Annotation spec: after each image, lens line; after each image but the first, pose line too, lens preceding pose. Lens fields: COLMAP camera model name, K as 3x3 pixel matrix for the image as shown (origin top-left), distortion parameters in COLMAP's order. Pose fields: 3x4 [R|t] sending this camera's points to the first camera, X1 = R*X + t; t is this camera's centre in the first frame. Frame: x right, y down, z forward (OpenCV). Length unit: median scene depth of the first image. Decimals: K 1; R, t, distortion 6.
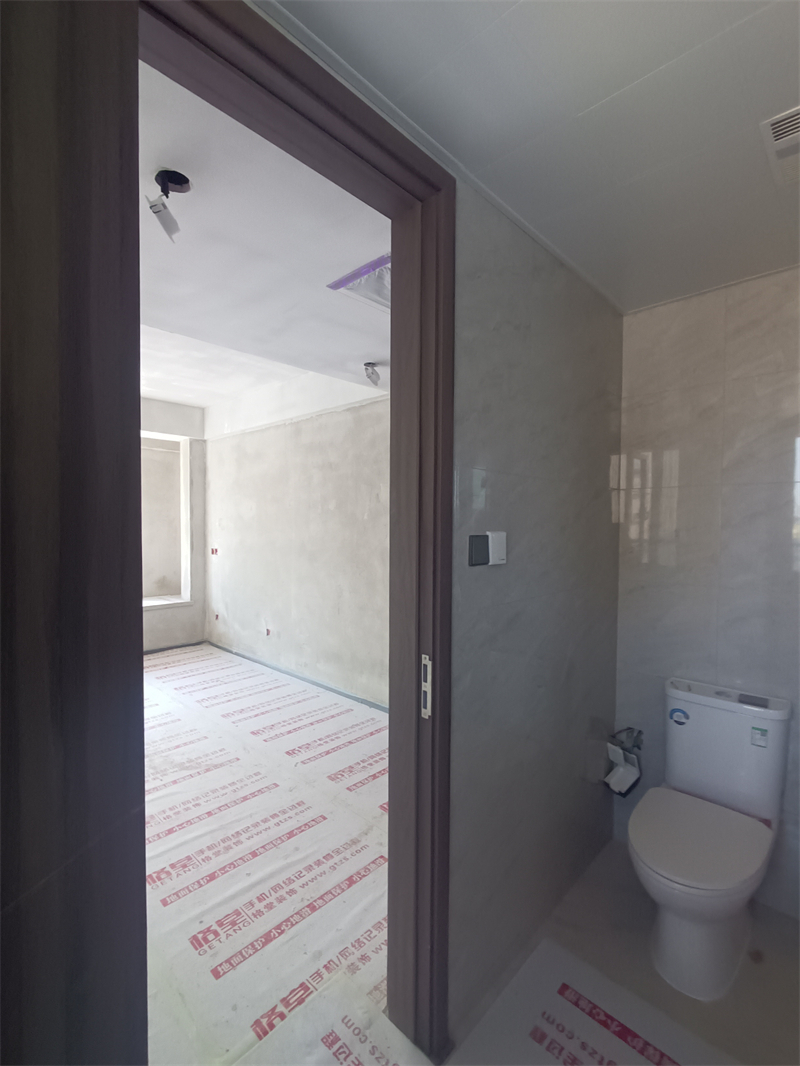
lens RADIAL K [[490.9, 0, 398.1], [0, 490.9, 526.7], [0, 0, 1]] dist [-0.006891, 0.004145]
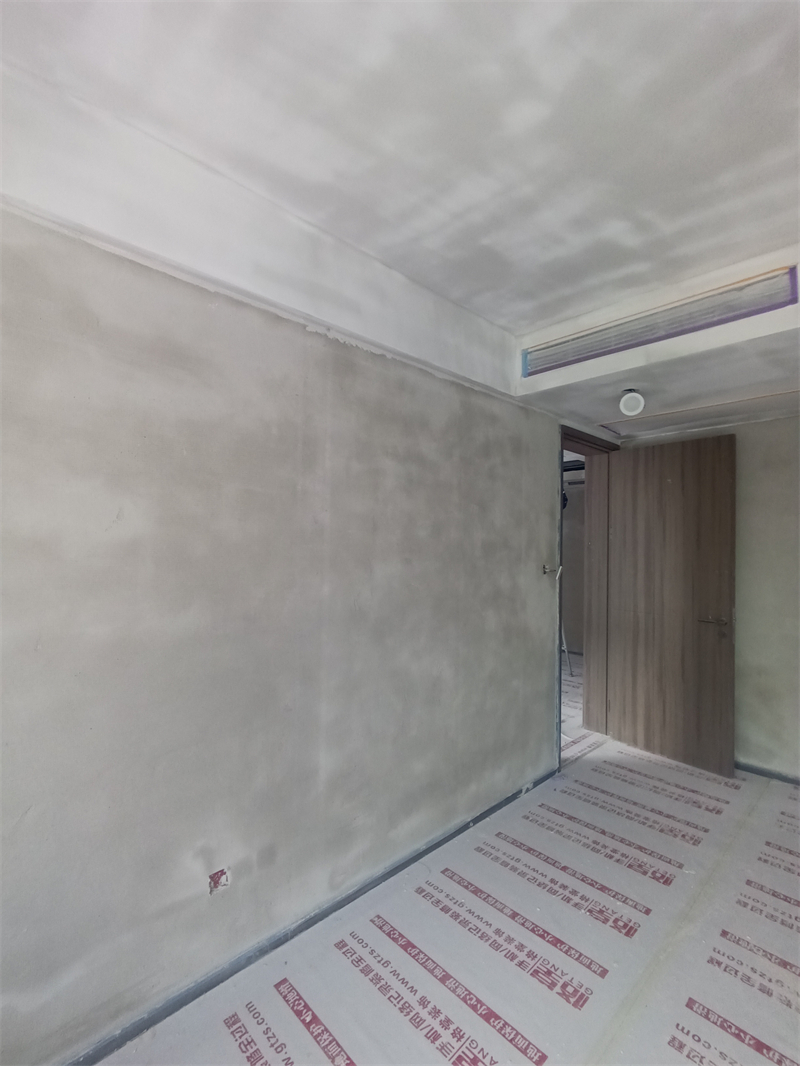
lens RADIAL K [[490.9, 0, 406.7], [0, 490.9, 531.0], [0, 0, 1]] dist [-0.006891, 0.004145]
pose [[0.036228, 0.022049, 0.999100, -0.689113], [-0.009096, 0.999722, -0.021733, -0.028973], [-0.999302, -0.008300, 0.036418, 0.963115]]
